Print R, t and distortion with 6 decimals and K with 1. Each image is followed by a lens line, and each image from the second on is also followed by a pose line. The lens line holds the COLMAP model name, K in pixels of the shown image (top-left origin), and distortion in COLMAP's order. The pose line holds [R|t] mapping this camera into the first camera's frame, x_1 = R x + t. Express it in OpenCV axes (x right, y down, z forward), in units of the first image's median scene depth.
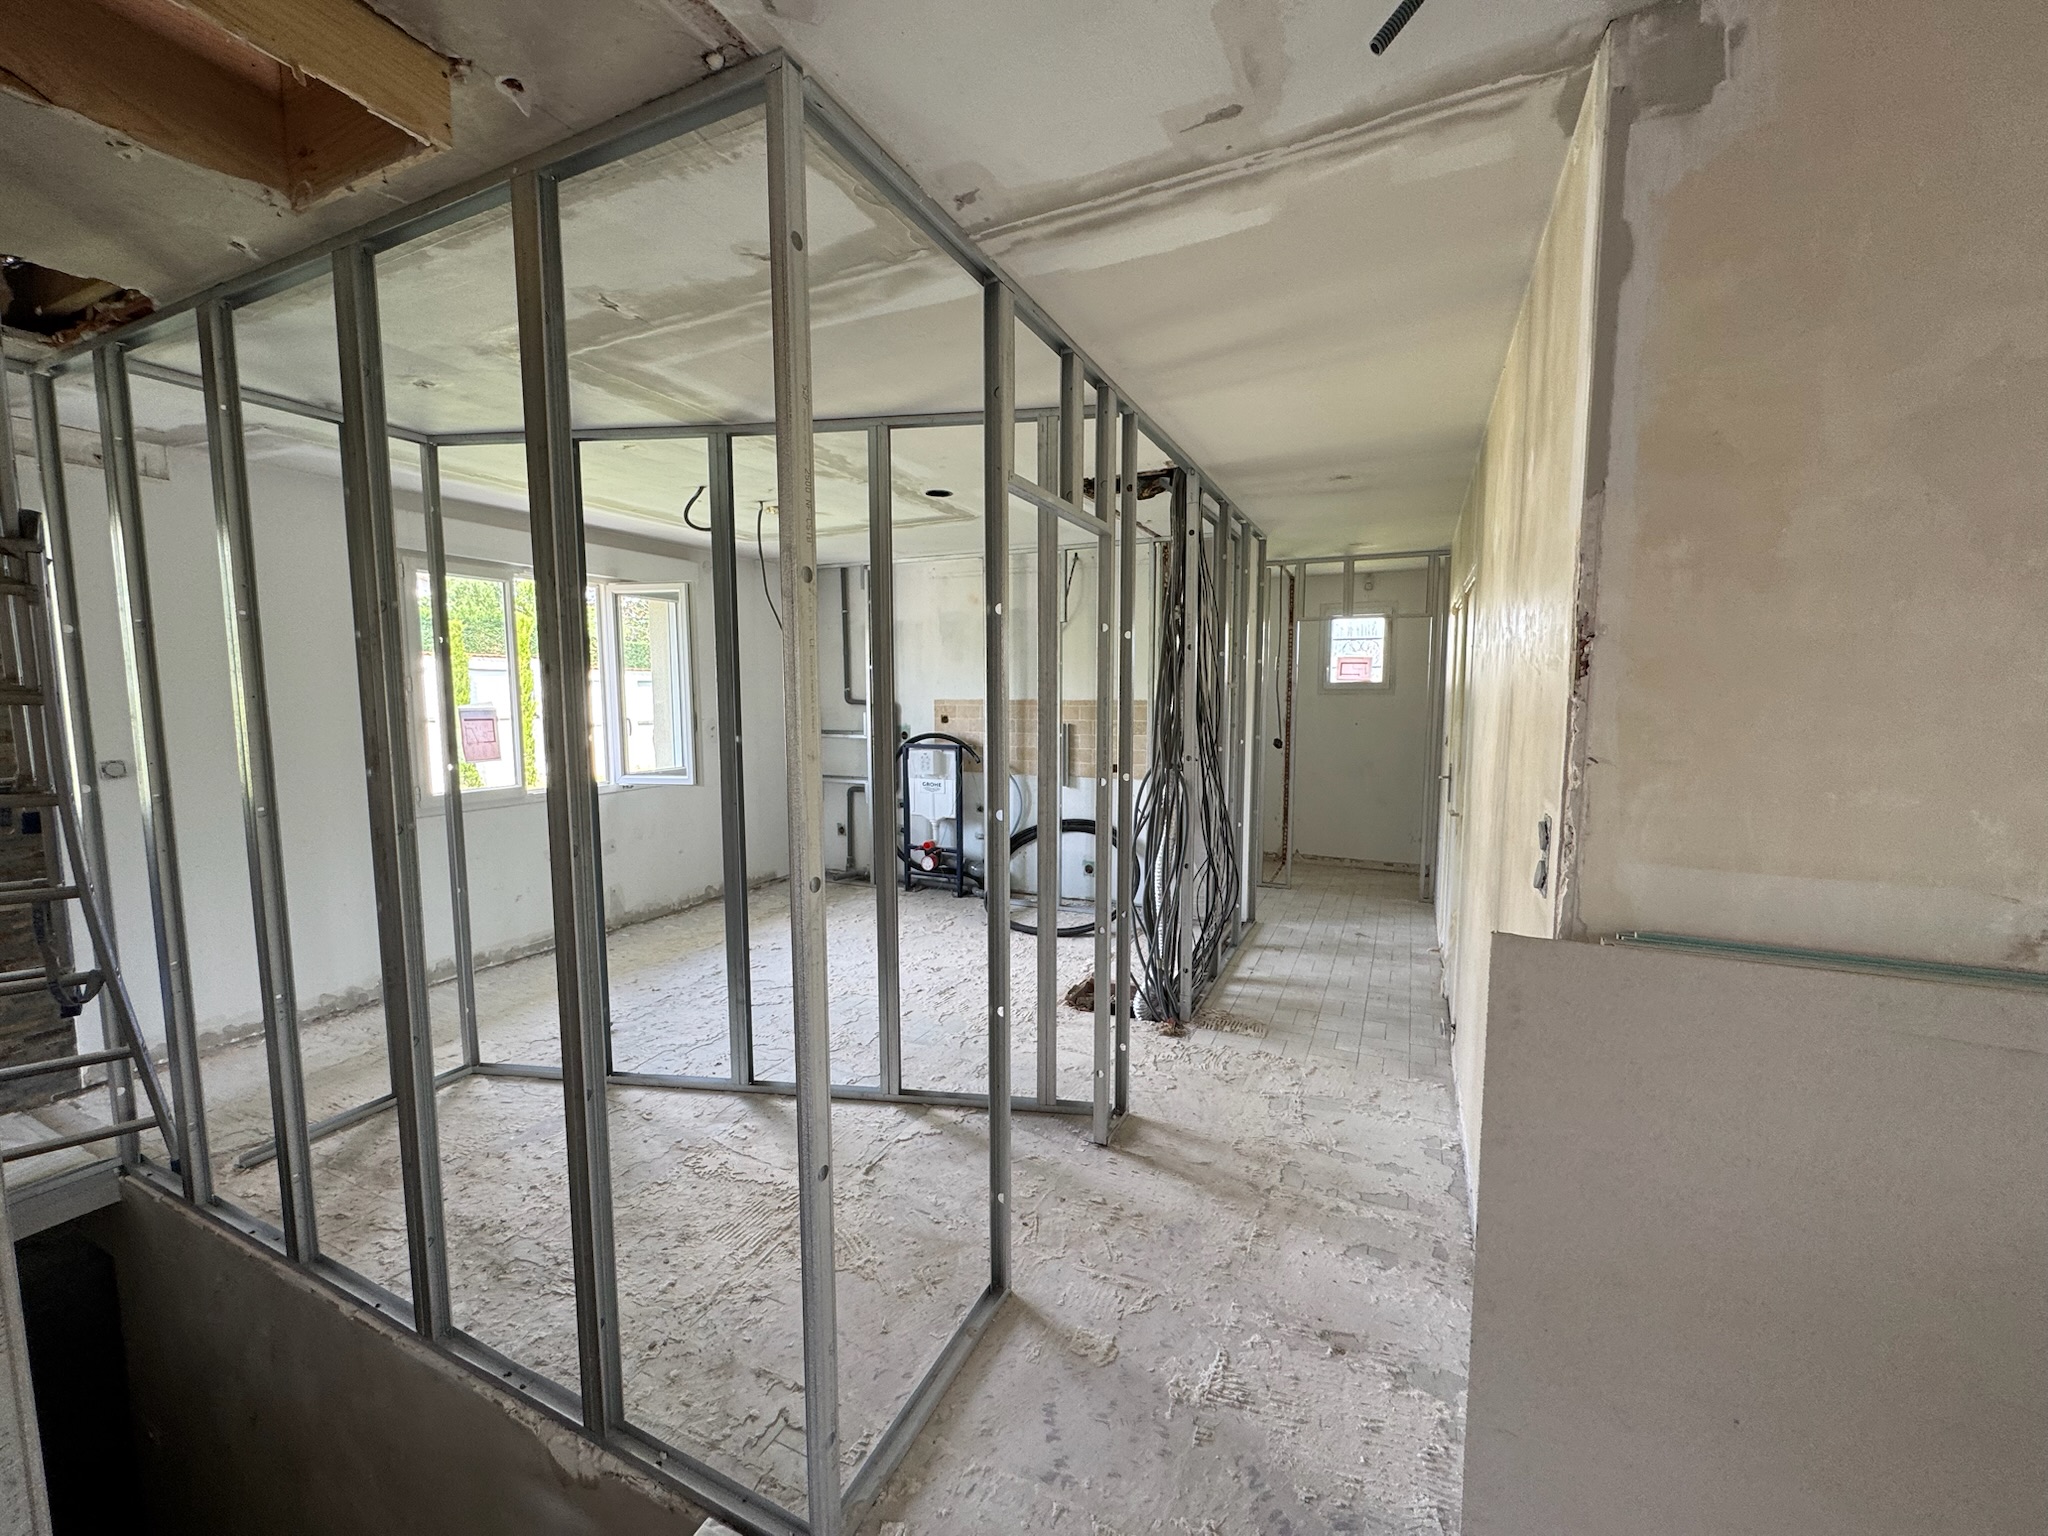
lens RADIAL K [[813.3, 0, 1025.9], [0, 813.3, 766.1], [0, 0, 1]] dist [0.000654, 0.000057]
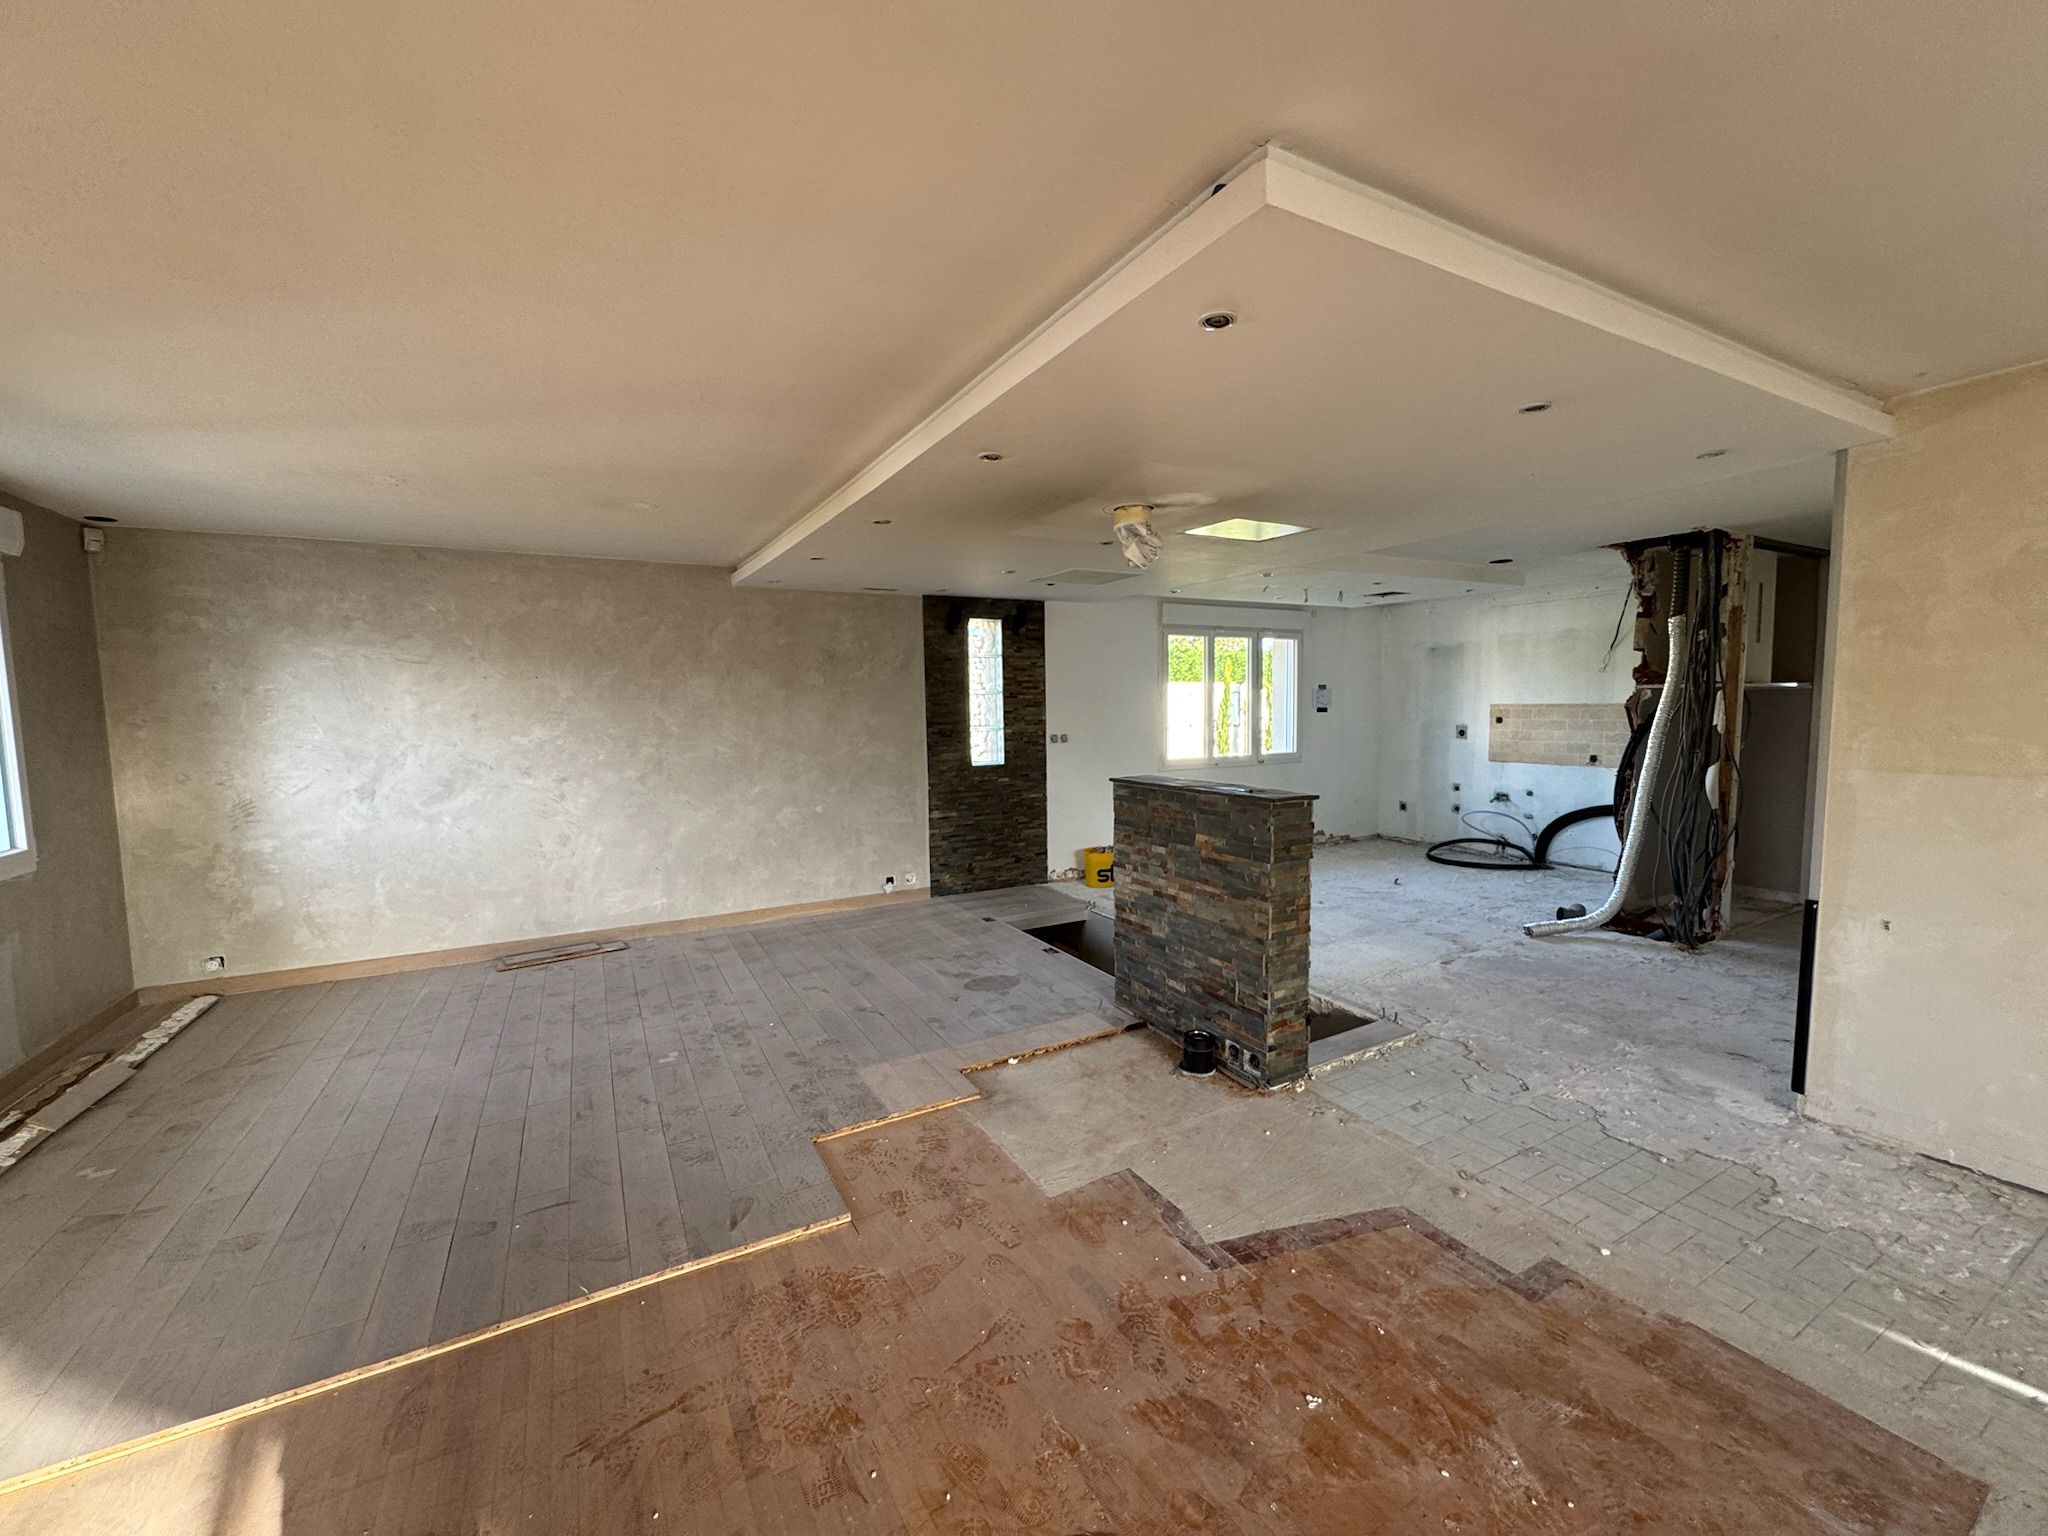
lens RADIAL K [[813.3, 0, 1023.3], [0, 813.3, 768.6], [0, 0, 1]] dist [0.000654, 0.000057]
pose [[0.810693, 0.041441, -0.584003, 0.046061], [-0.047284, 0.998868, 0.005241, 0.049695], [0.583559, 0.023365, 0.811734, -0.503567]]
